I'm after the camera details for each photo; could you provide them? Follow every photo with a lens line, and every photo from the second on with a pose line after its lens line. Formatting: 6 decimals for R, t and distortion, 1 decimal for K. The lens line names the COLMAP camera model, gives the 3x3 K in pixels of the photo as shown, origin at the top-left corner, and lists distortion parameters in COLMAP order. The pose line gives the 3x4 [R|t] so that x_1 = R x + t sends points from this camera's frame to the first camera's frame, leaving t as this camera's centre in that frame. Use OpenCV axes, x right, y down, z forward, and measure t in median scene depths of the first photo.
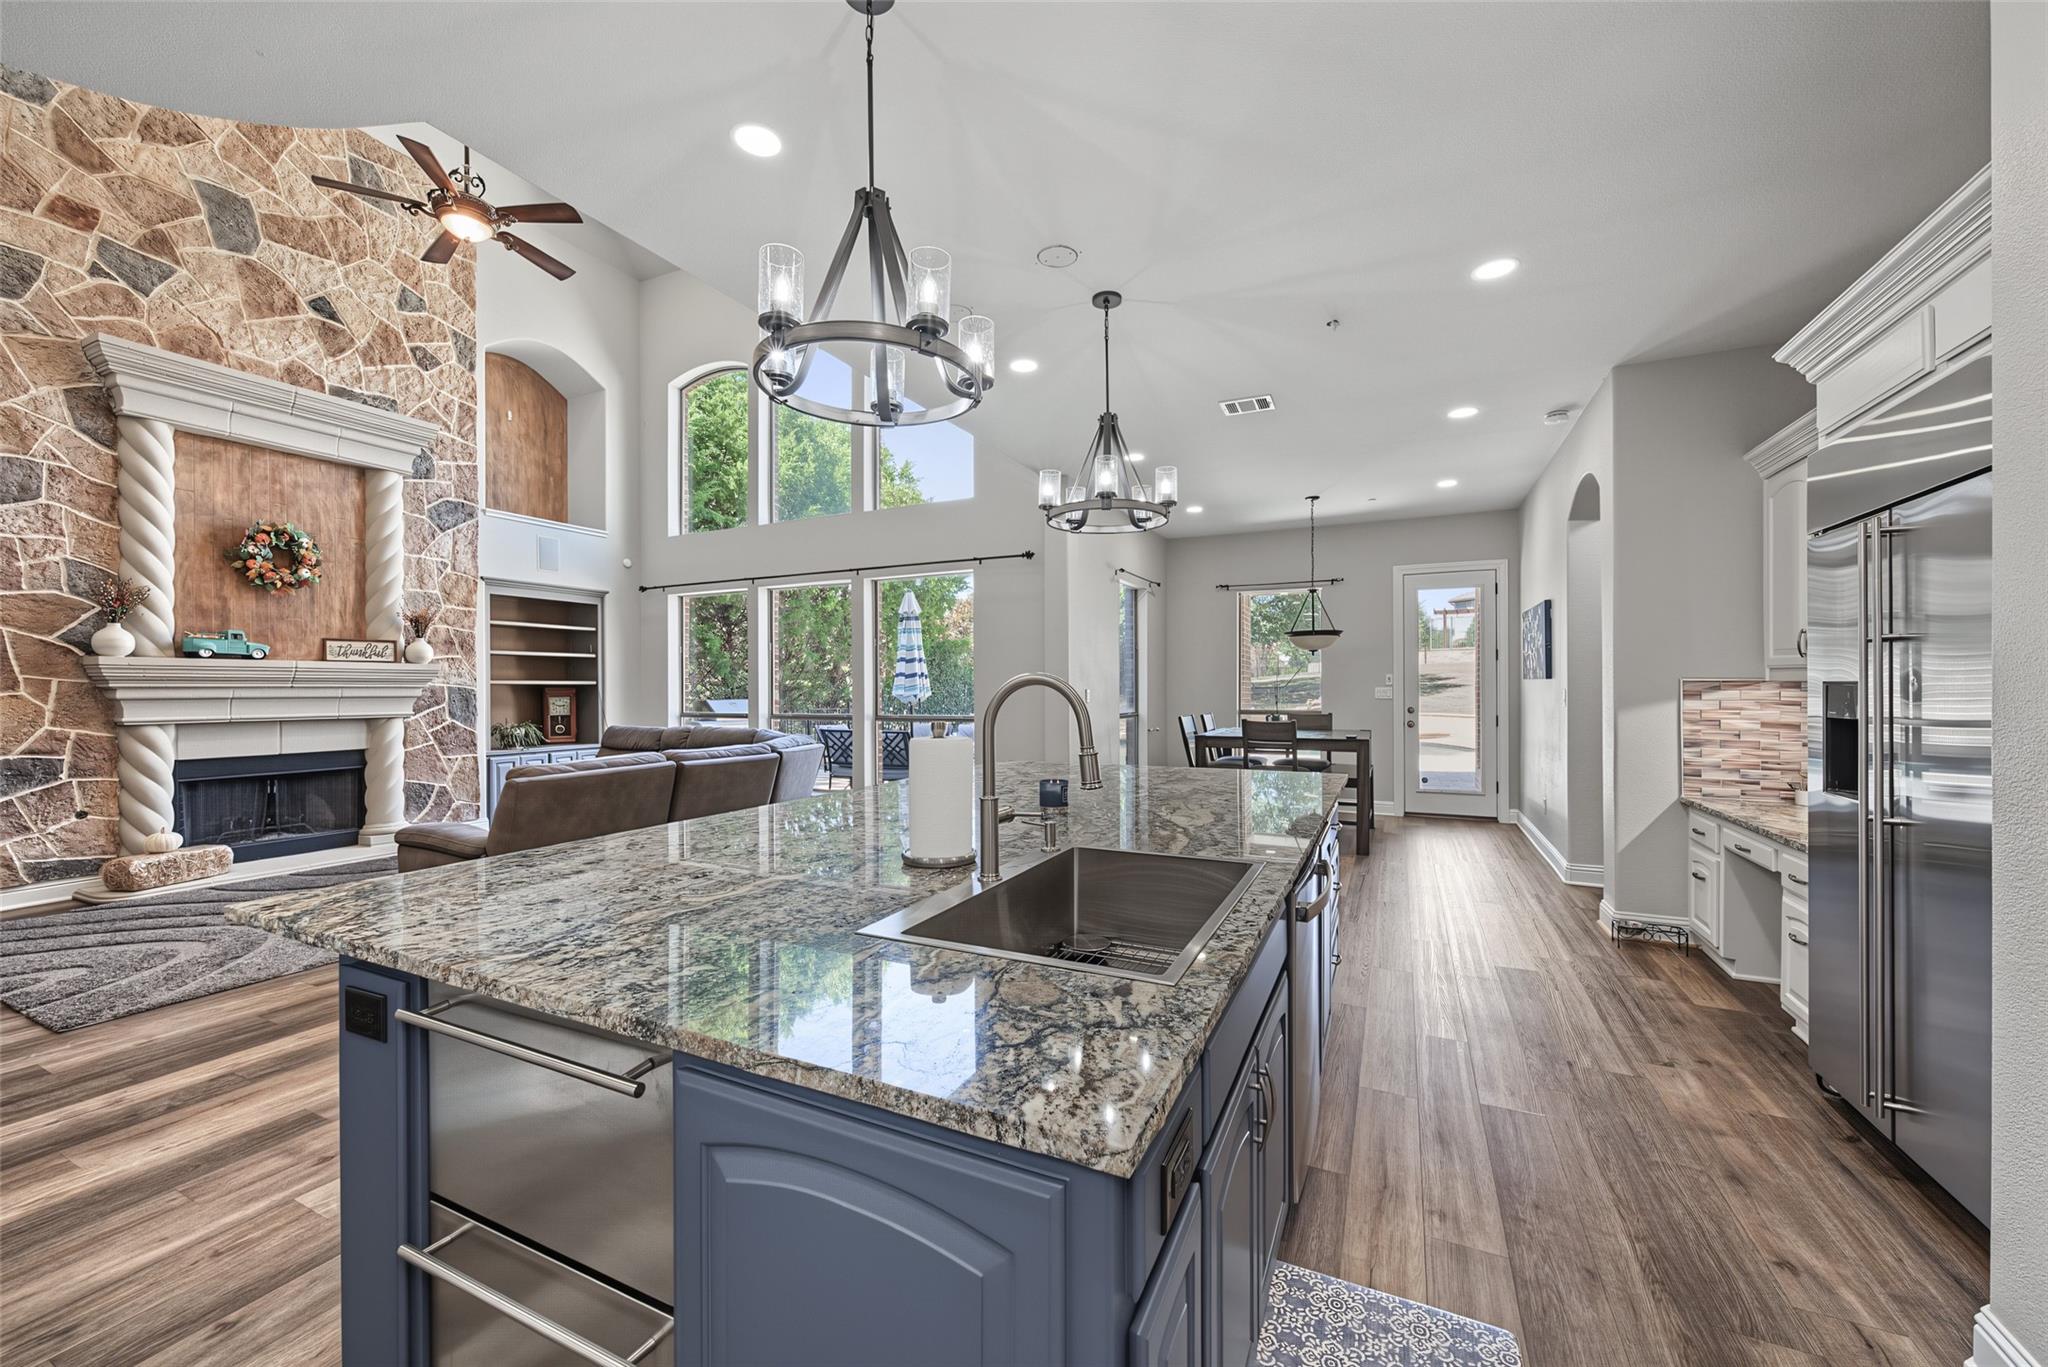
lens RADIAL K [[775.4, 0, 1024.0], [0, 775.4, 683.5], [0, 0, 1]] dist [-0.000922, -0.000111]
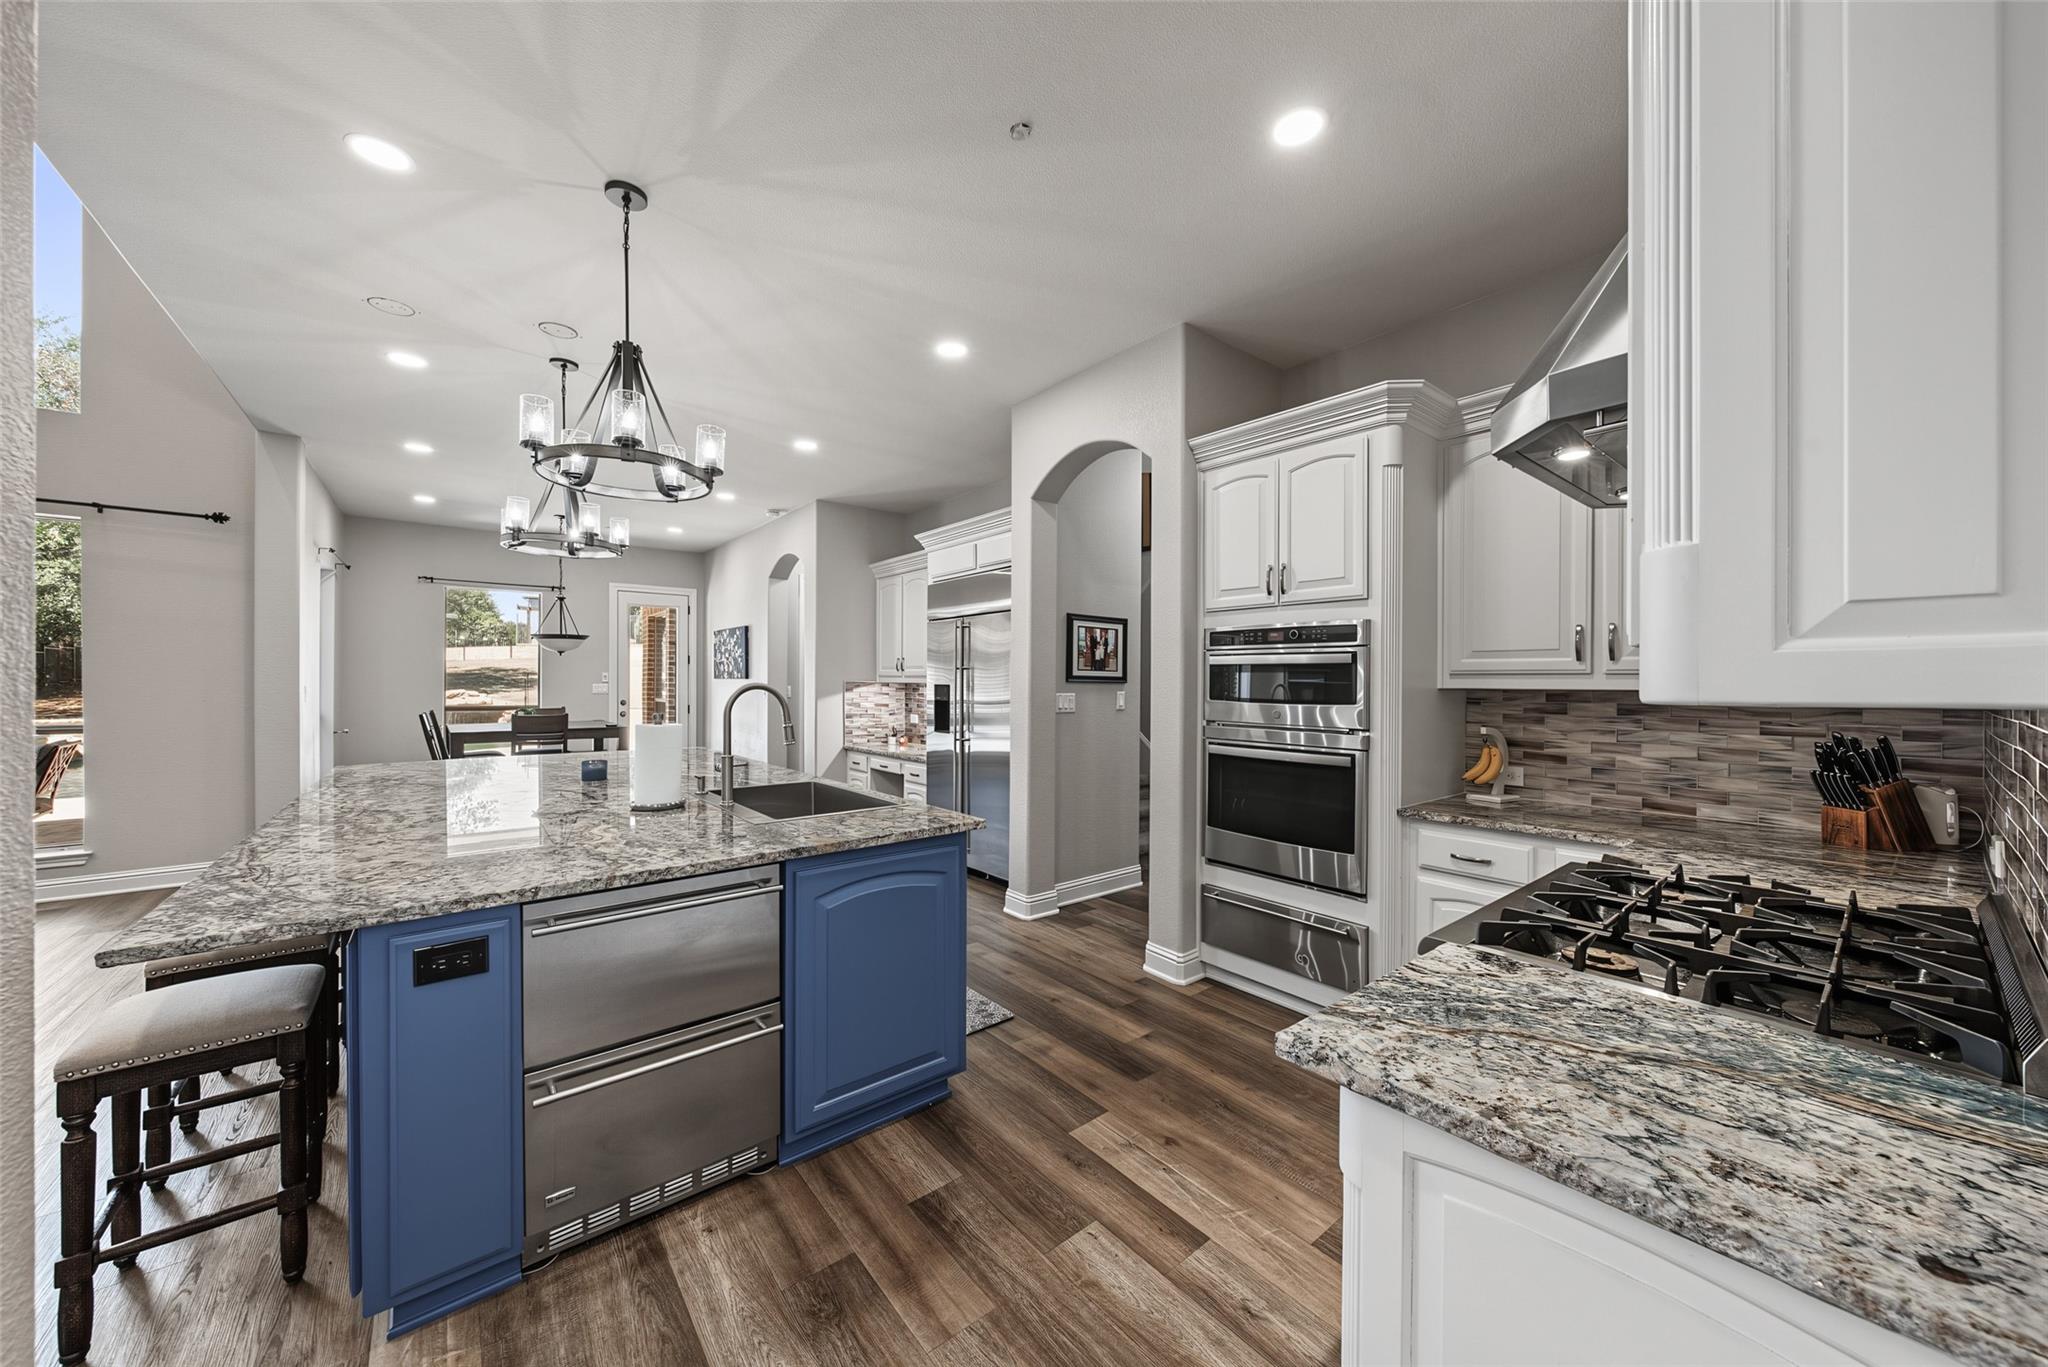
lens RADIAL K [[720.4, 0, 1024.0], [0, 720.4, 683.5], [0, 0, 1]] dist [0.000565, 0.000019]
pose [[0.432815, 0.000884, 0.901482, -0.508256], [-0.009040, 0.999953, 0.003359, -0.010063], [-0.901437, -0.009604, 0.432803, -0.116919]]
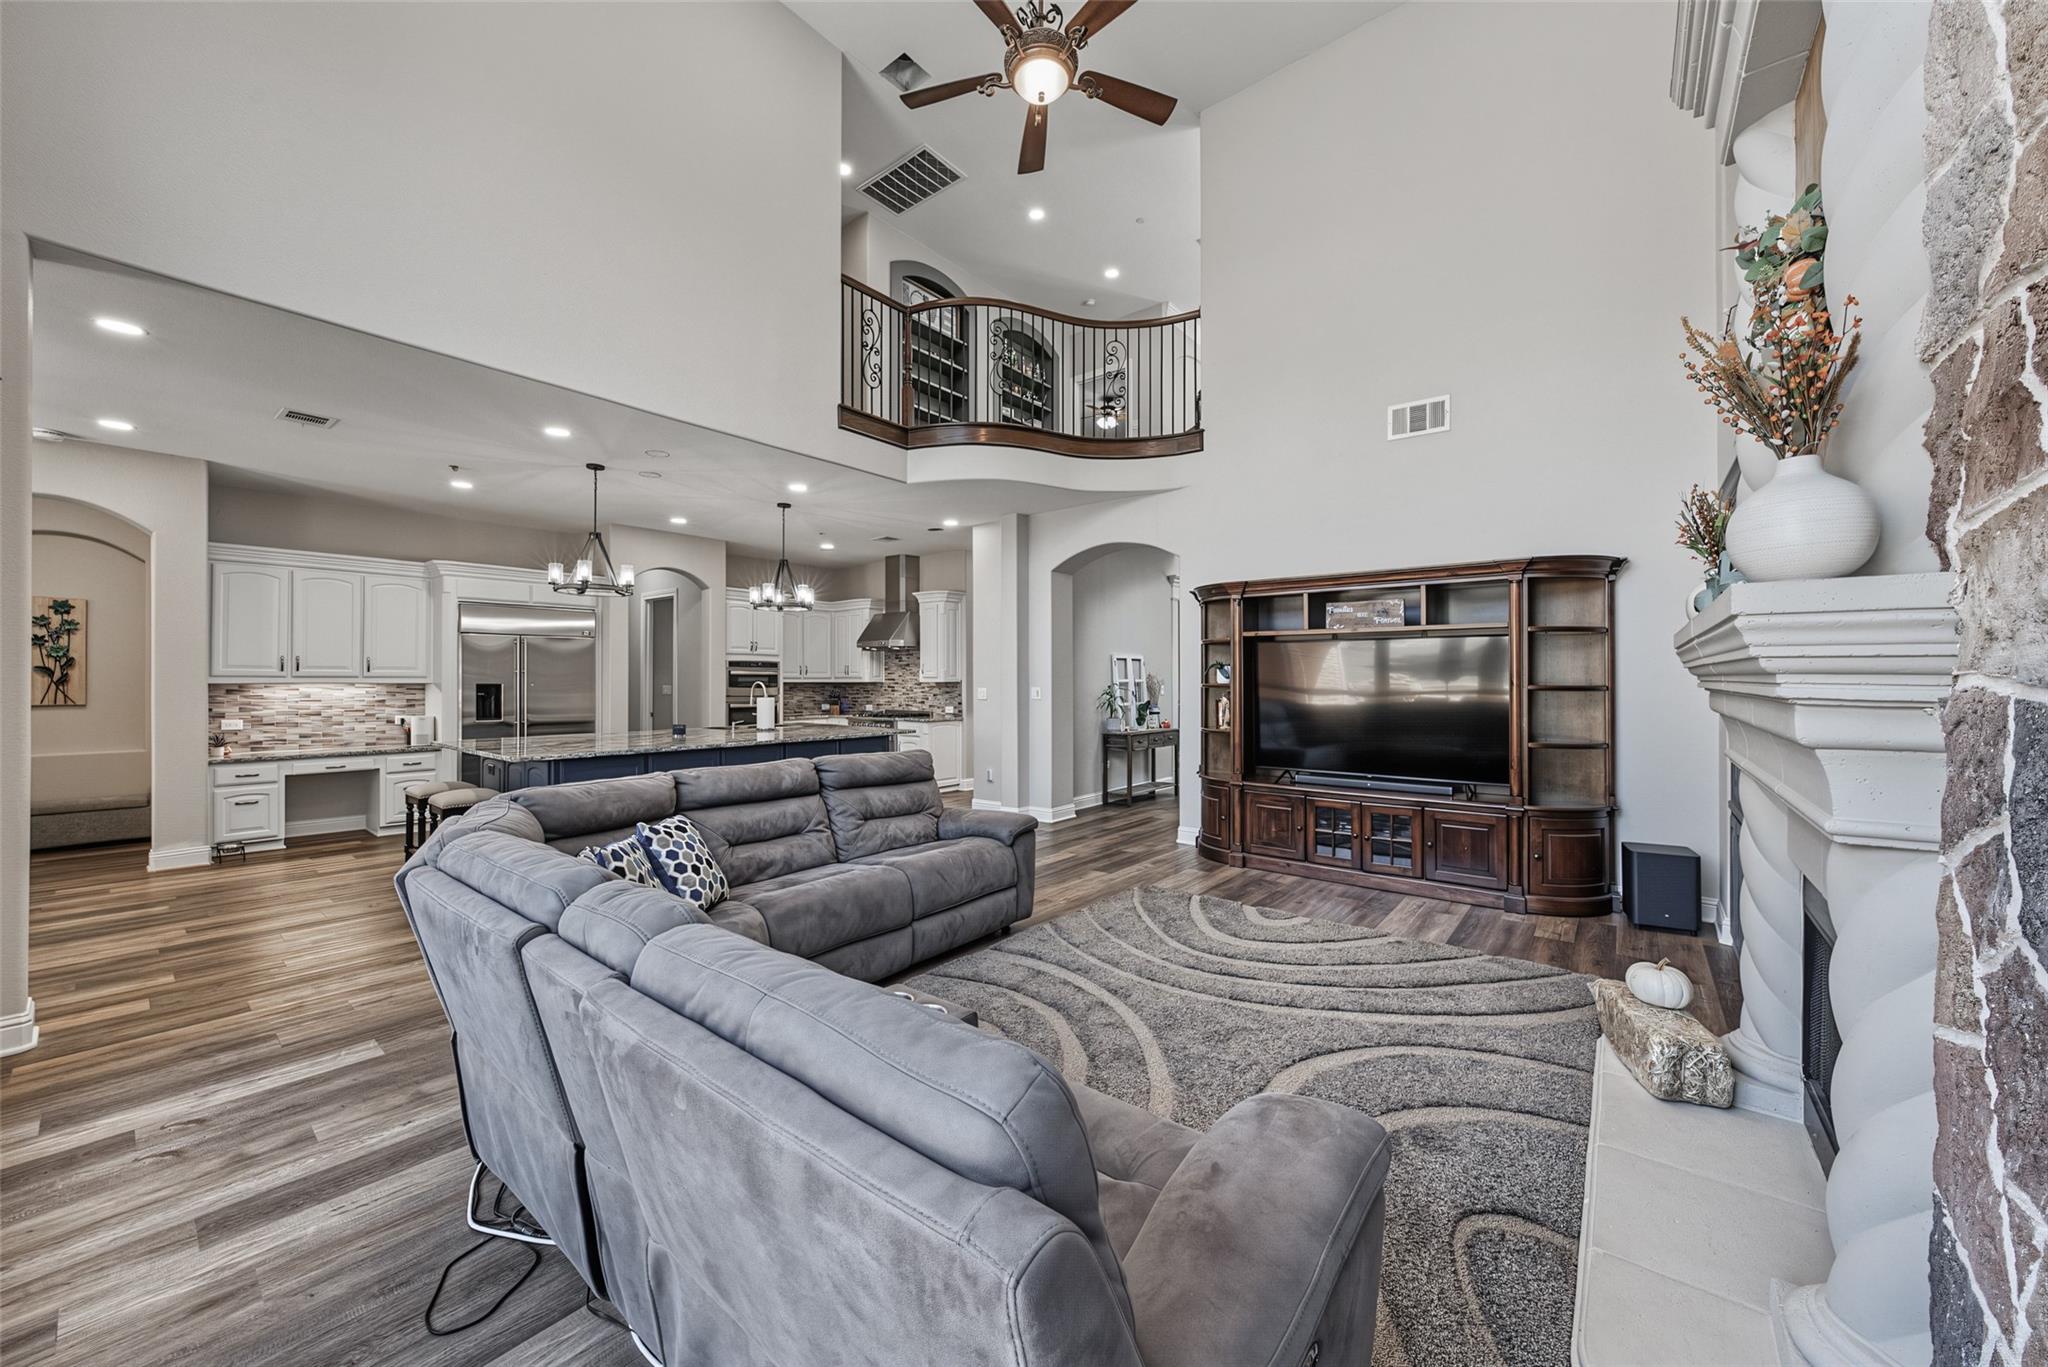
lens RADIAL K [[747.8, 0, 1020.2], [0, 747.8, 677.9], [0, 0, 1]] dist [0.000860, 0.000042]
pose [[-0.973769, 0.002796, 0.227520, -1.057226], [0.001266, 0.999976, -0.006871, -0.002592], [-0.227533, -0.006403, -0.973749, 2.110935]]
